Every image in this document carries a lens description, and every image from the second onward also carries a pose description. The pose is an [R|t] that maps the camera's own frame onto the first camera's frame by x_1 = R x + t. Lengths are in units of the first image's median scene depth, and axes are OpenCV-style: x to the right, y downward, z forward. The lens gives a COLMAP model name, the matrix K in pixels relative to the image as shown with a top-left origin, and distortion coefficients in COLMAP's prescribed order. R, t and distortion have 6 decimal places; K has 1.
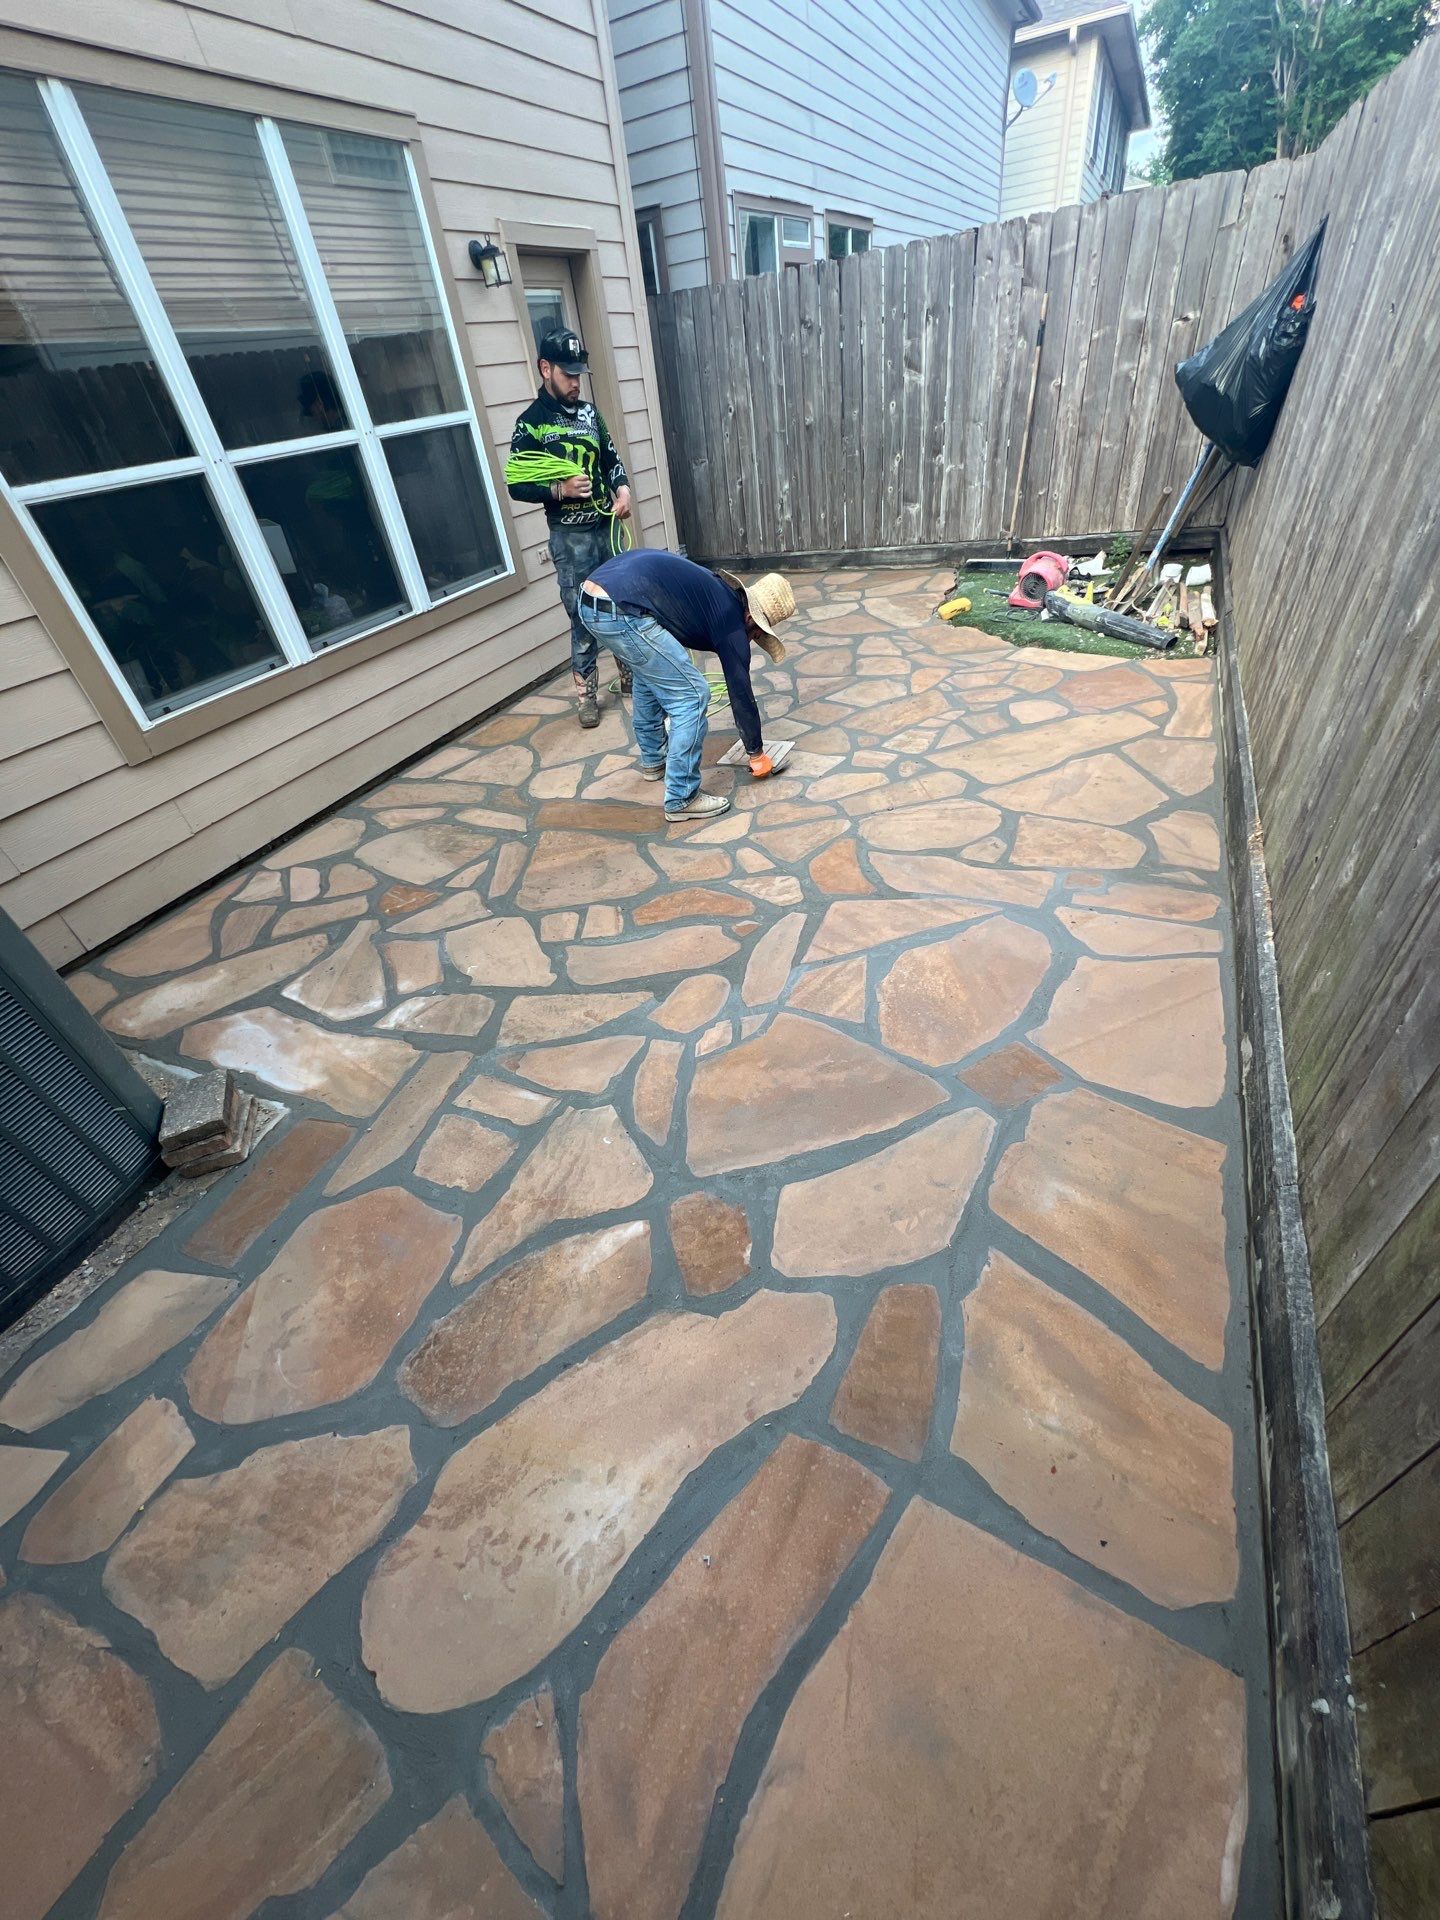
lens RADIAL K [[774.7, 0, 716.9], [0, 774.7, 959.6], [0, 0, 1]] dist [-0.000745, 0.000082]
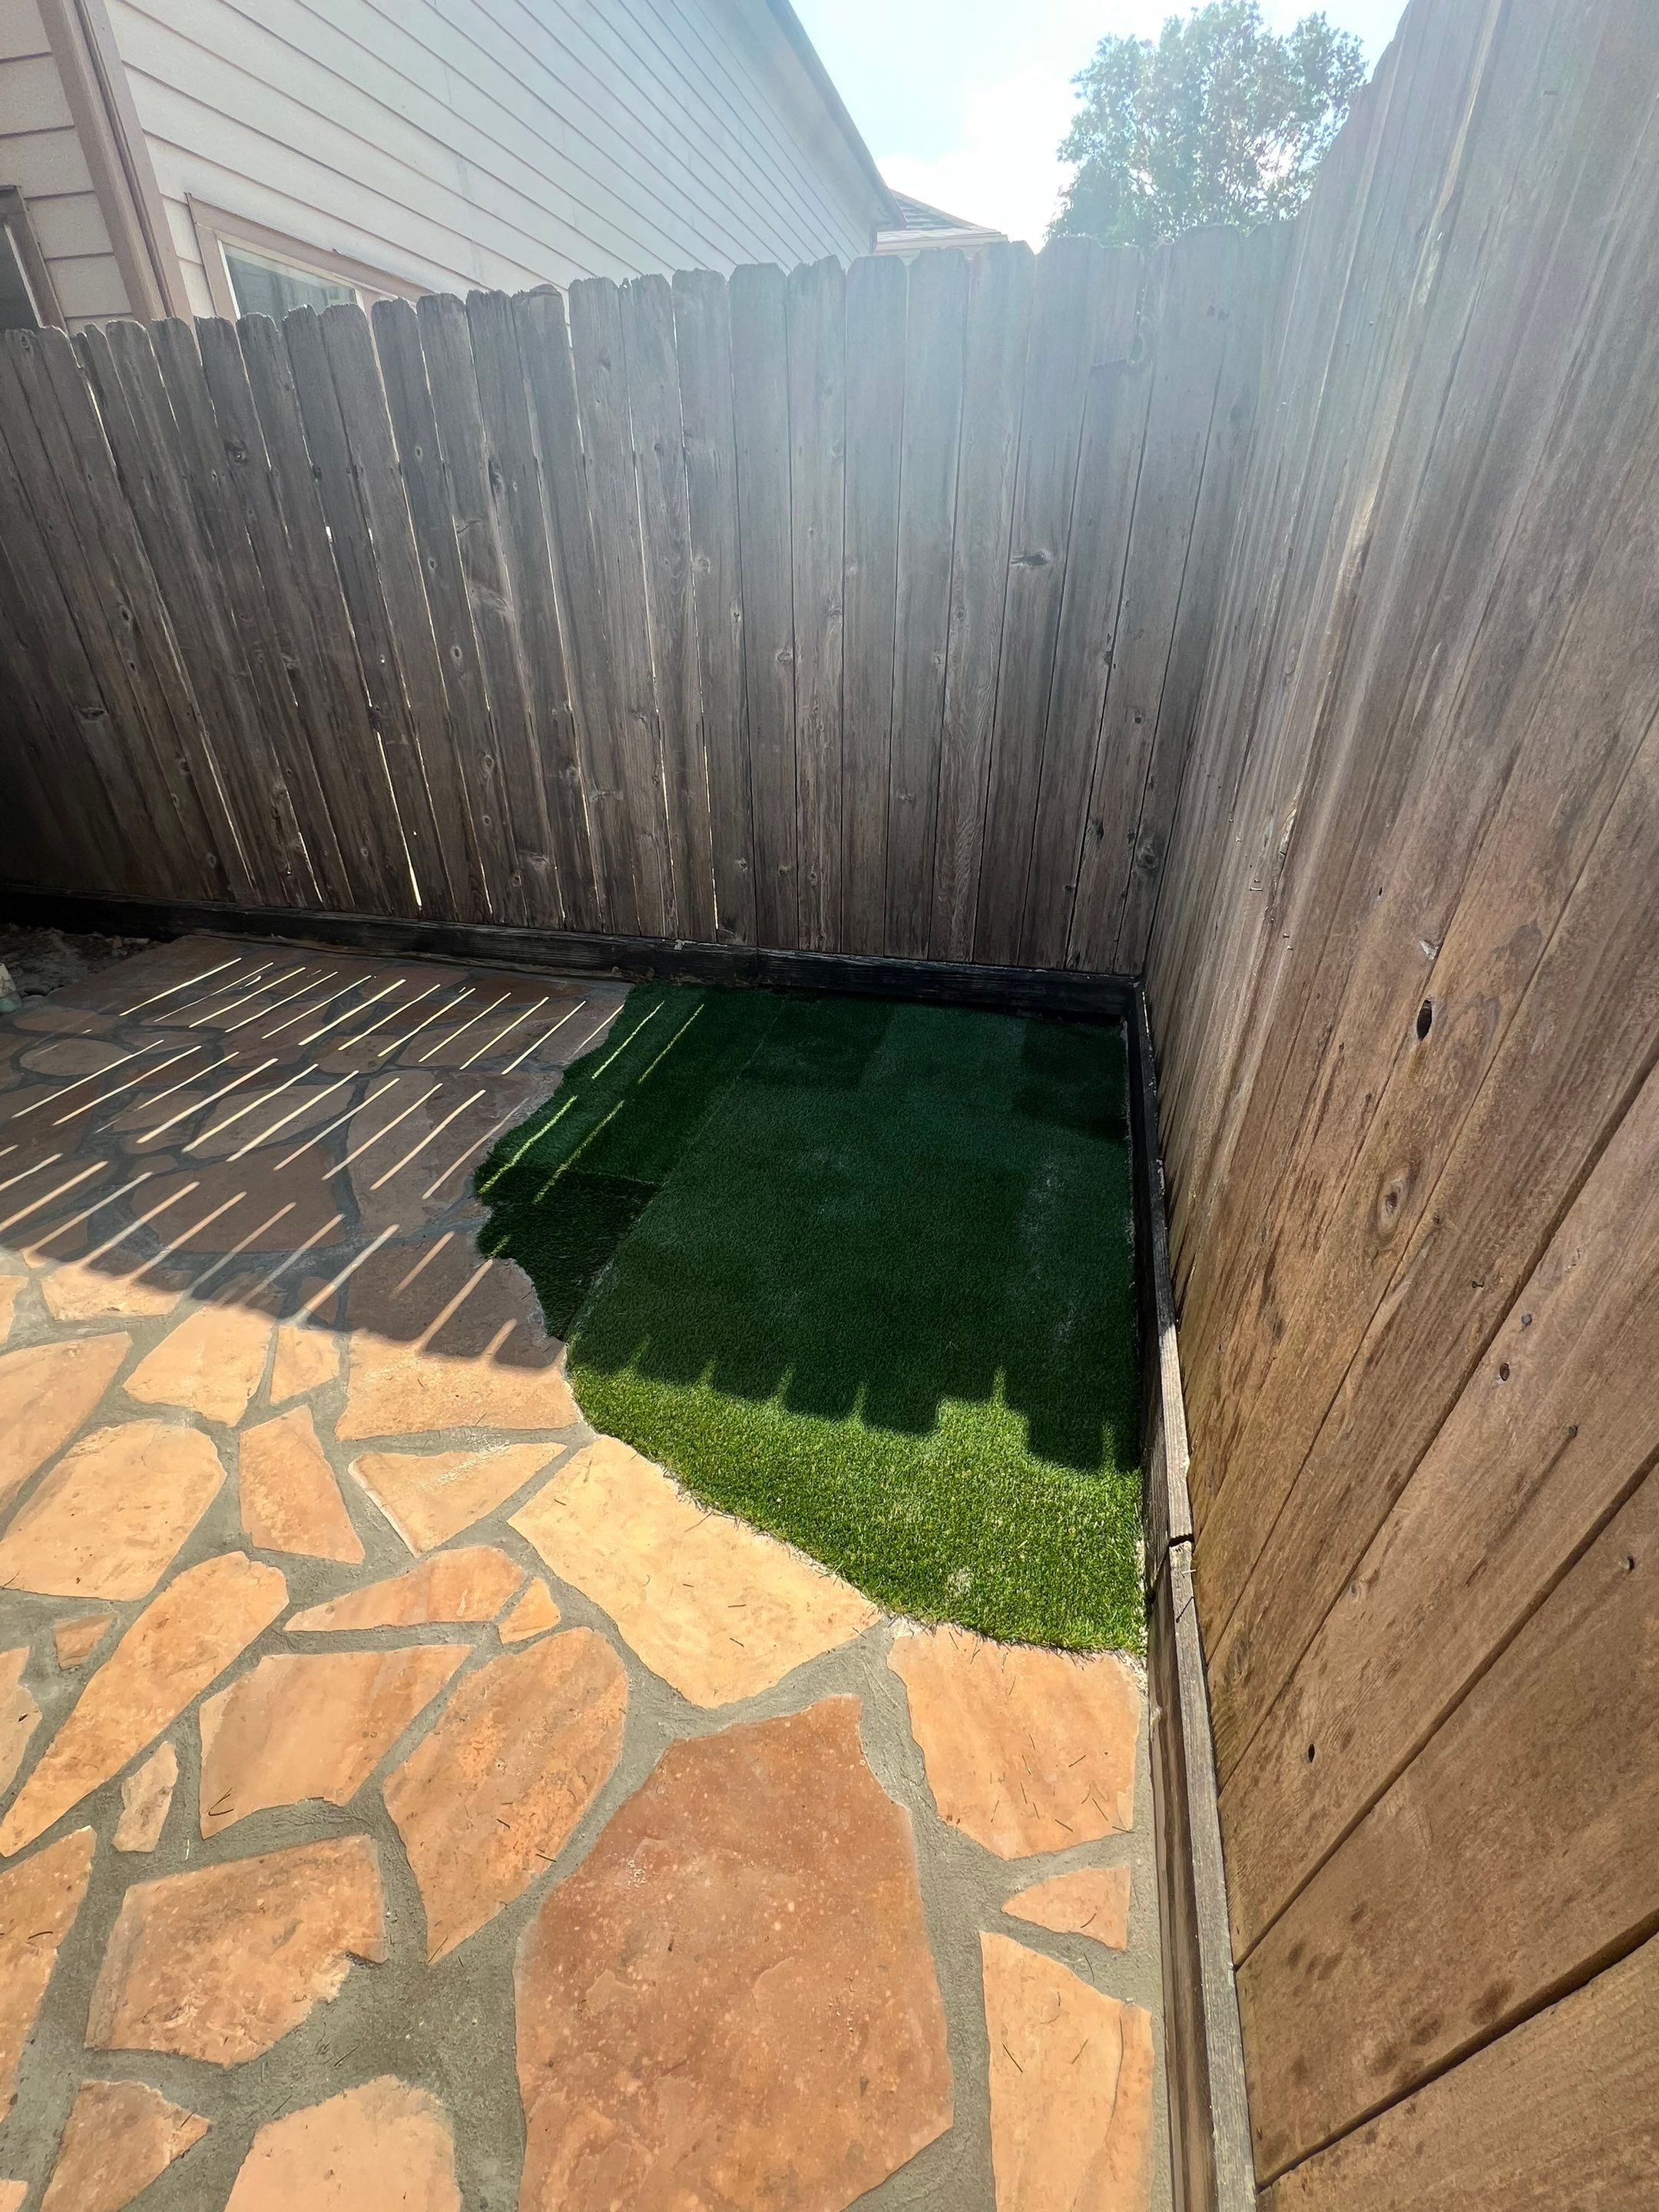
lens RADIAL K [[892.5, 0, 830.5], [0, 892.5, 1104.2], [0, 0, 1]] dist [-0.000745, 0.000082]
pose [[0.974927, 0.009402, 0.222328, 0.537807], [0.017931, 0.992539, -0.120598, -0.650944], [-0.221803, 0.121561, 0.967485, 0.808253]]
